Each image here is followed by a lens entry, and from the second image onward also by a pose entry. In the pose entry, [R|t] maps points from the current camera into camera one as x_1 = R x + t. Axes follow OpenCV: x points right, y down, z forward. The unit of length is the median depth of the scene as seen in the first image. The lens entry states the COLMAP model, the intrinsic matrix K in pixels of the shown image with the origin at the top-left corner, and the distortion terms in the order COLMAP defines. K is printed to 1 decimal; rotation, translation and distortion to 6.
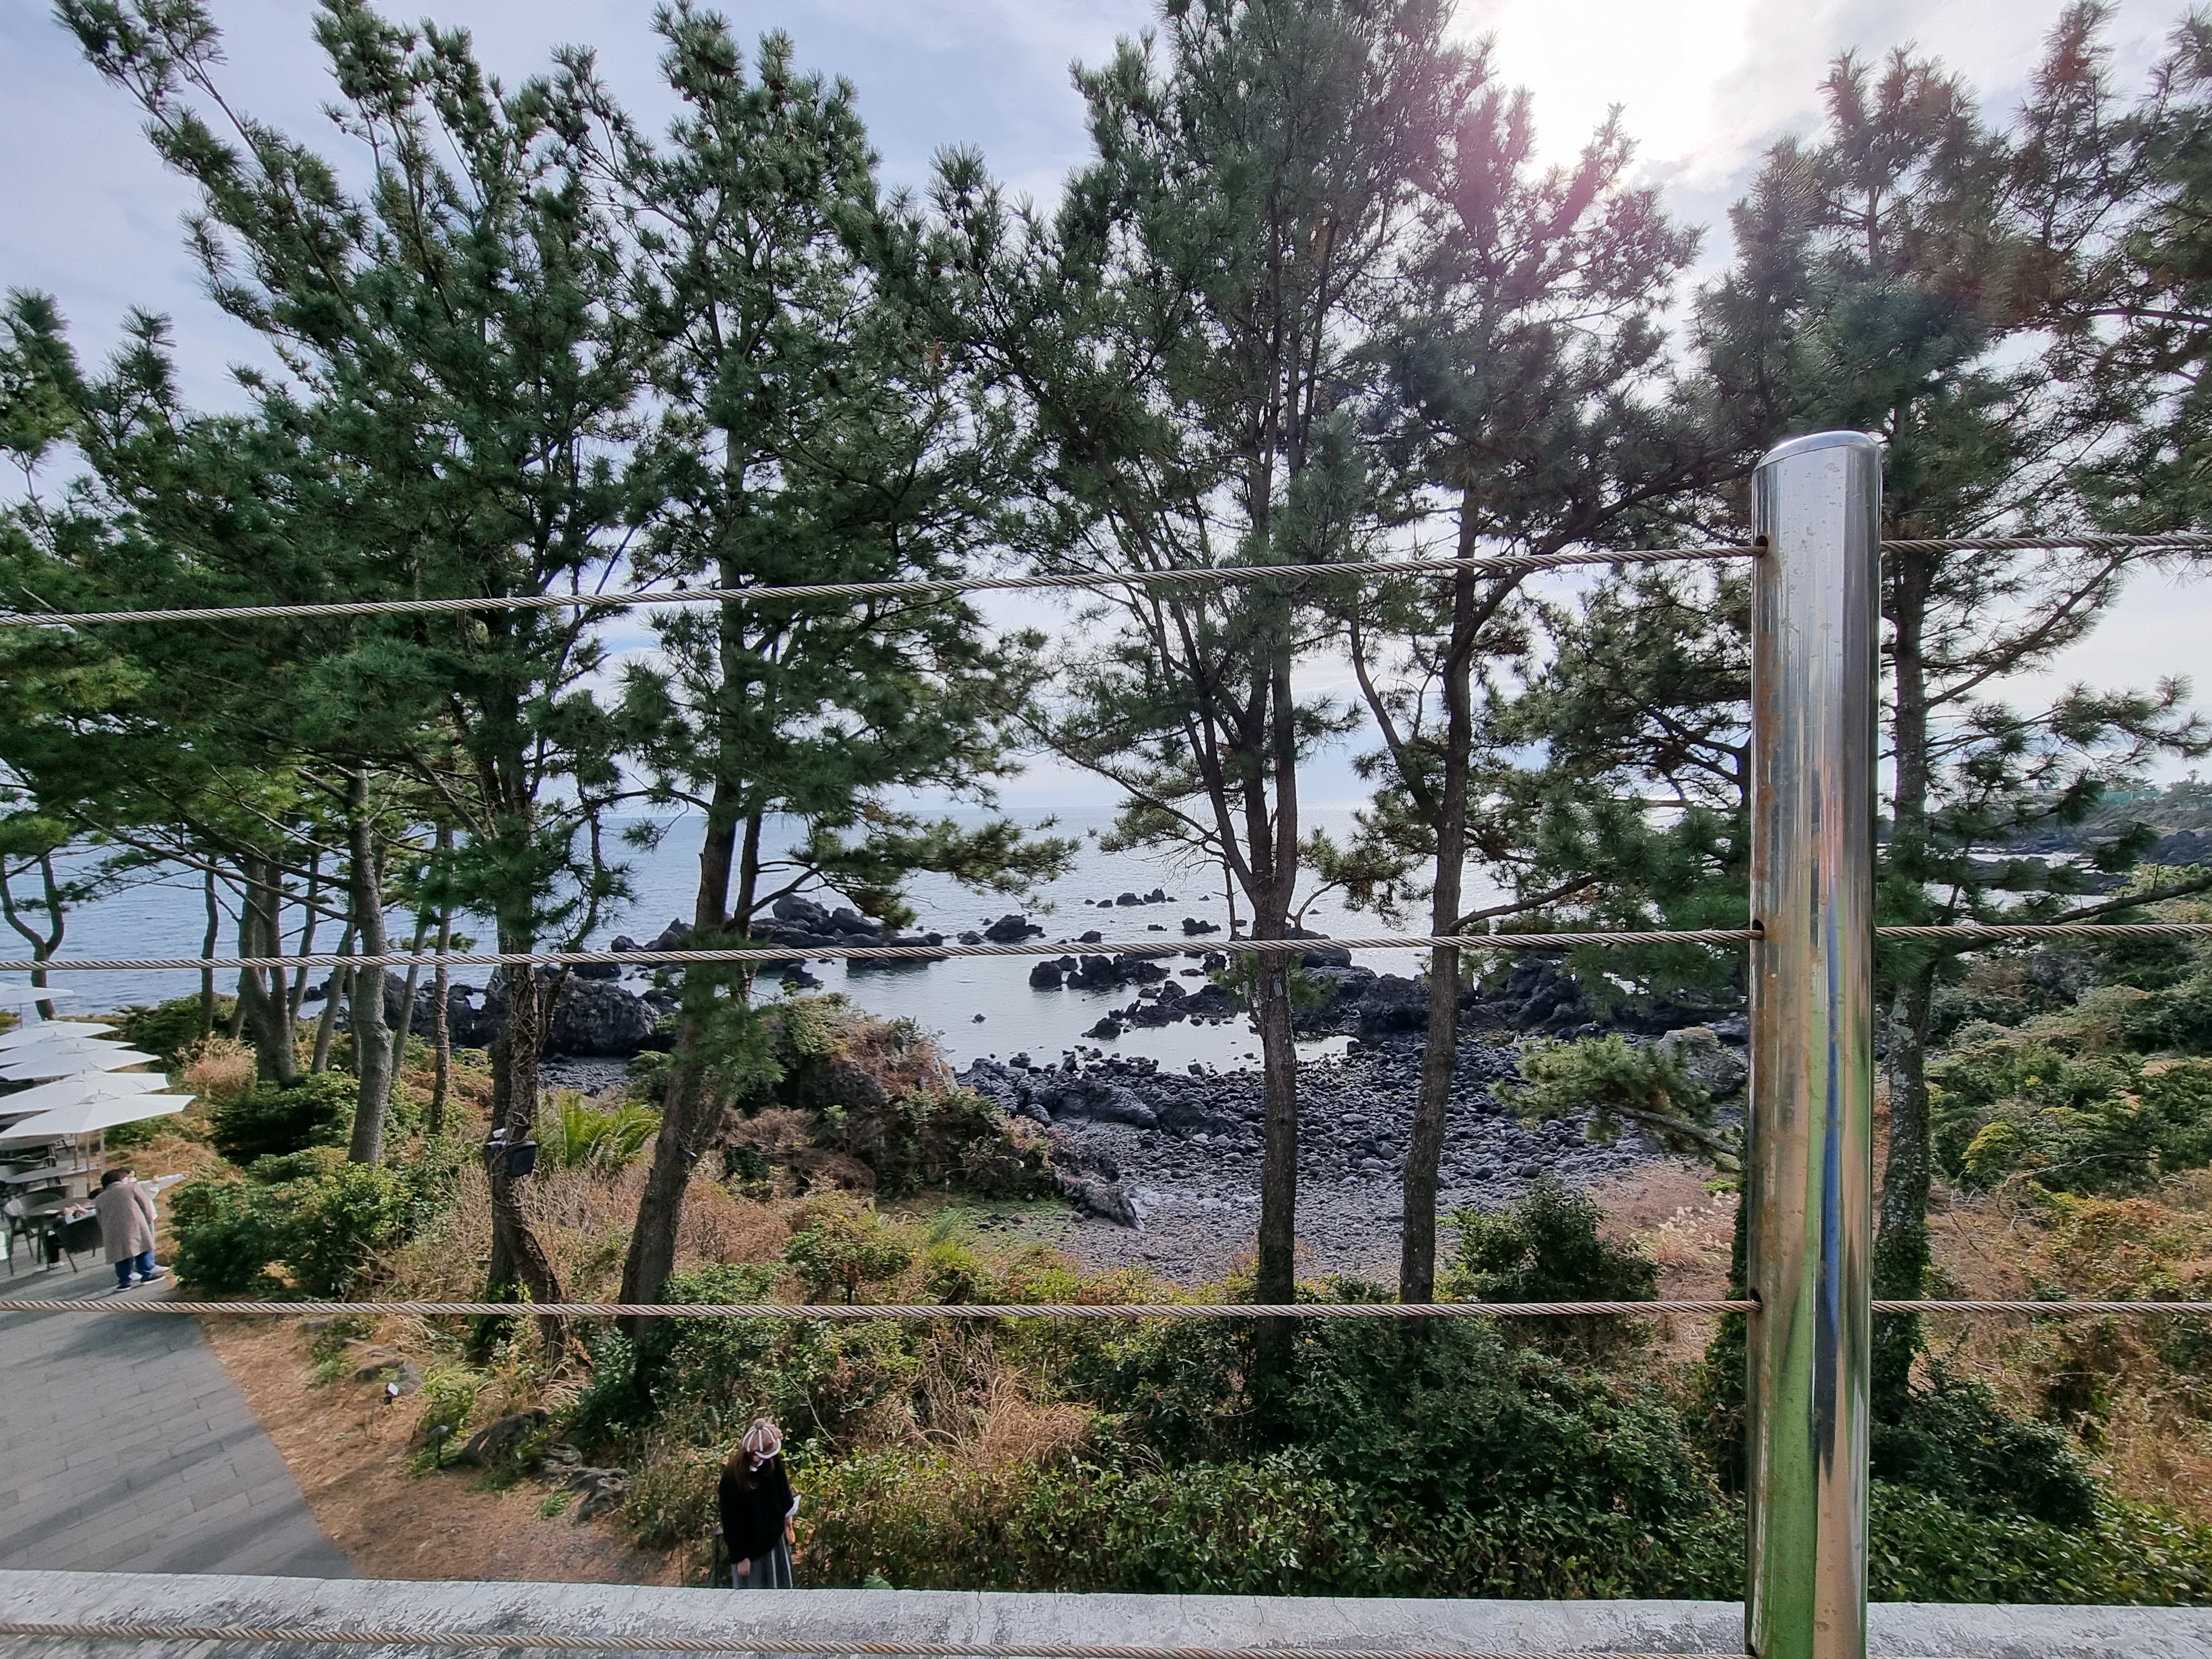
lens RADIAL K [[889.3, 0, 1117.0], [0, 889.3, 825.4], [0, 0, 1]] dist [0.000138, 0.000074]
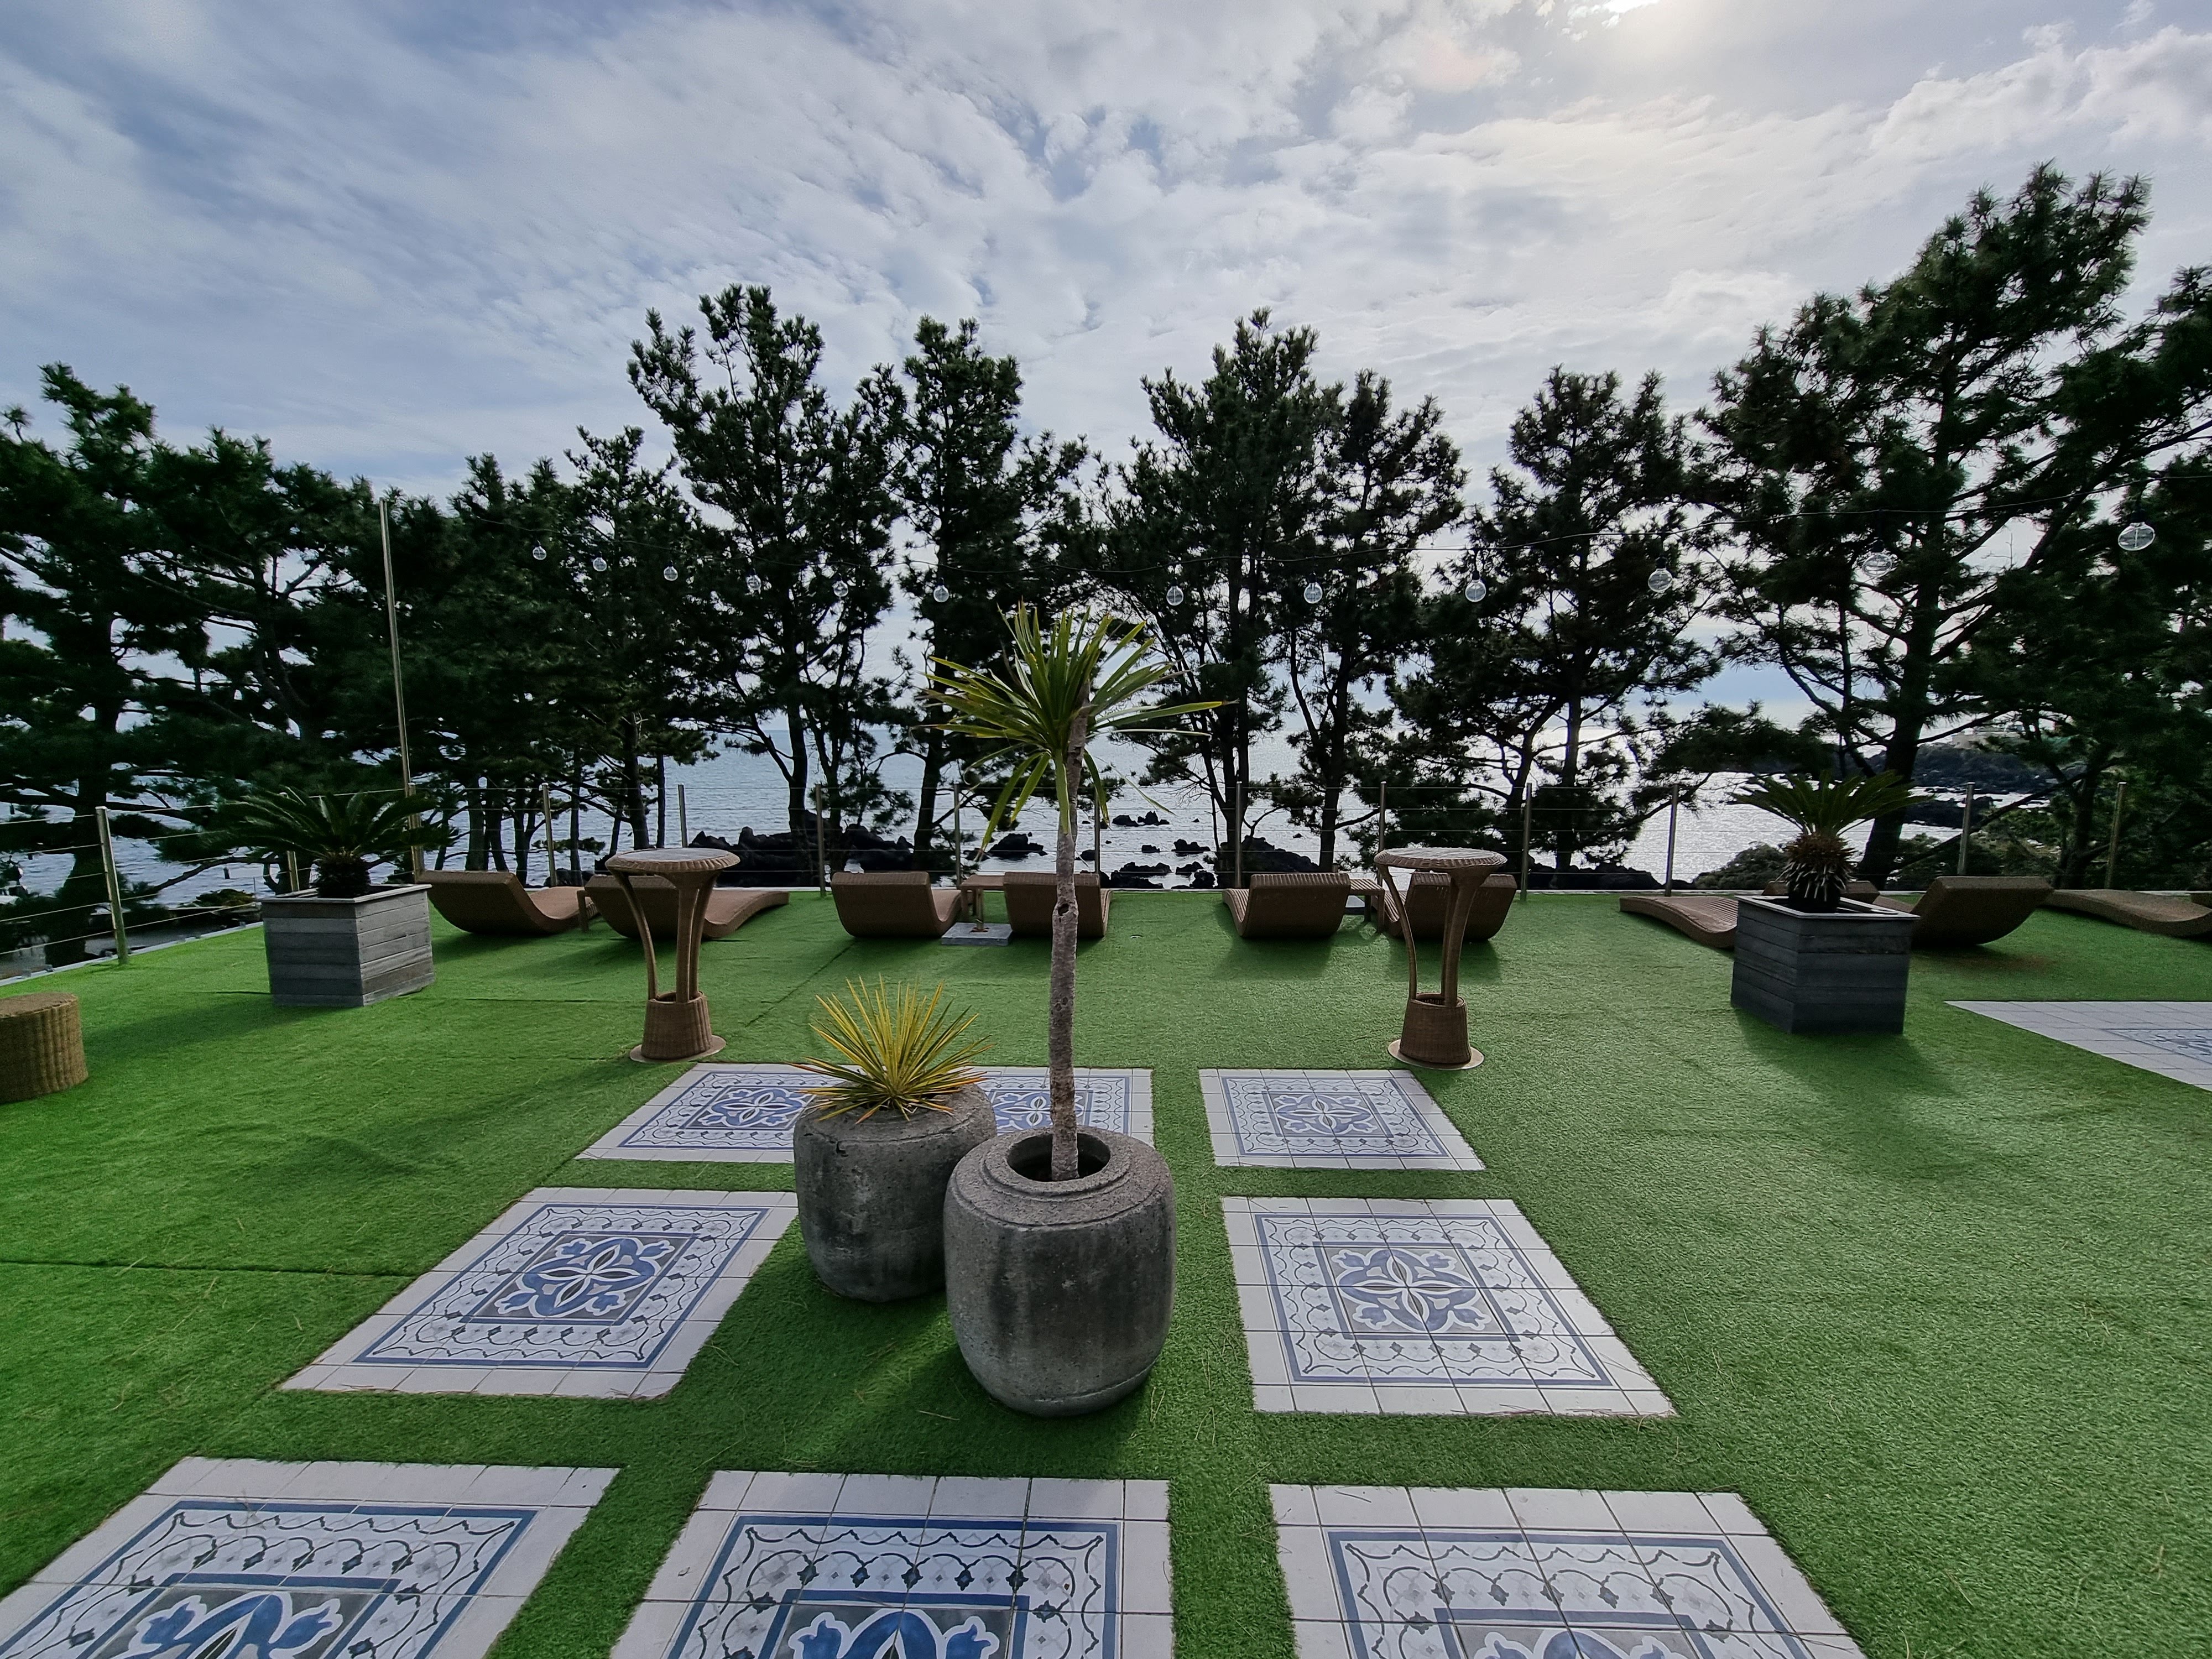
lens RADIAL K [[889.3, 0, 1105.1], [0, 889.3, 823.2], [0, 0, 1]] dist [0.000138, 0.000074]
pose [[0.999821, 0.018668, -0.002934, -0.081679], [-0.018355, 0.996286, 0.084128, -0.044140], [0.004494, -0.084059, 0.996451, -0.752773]]
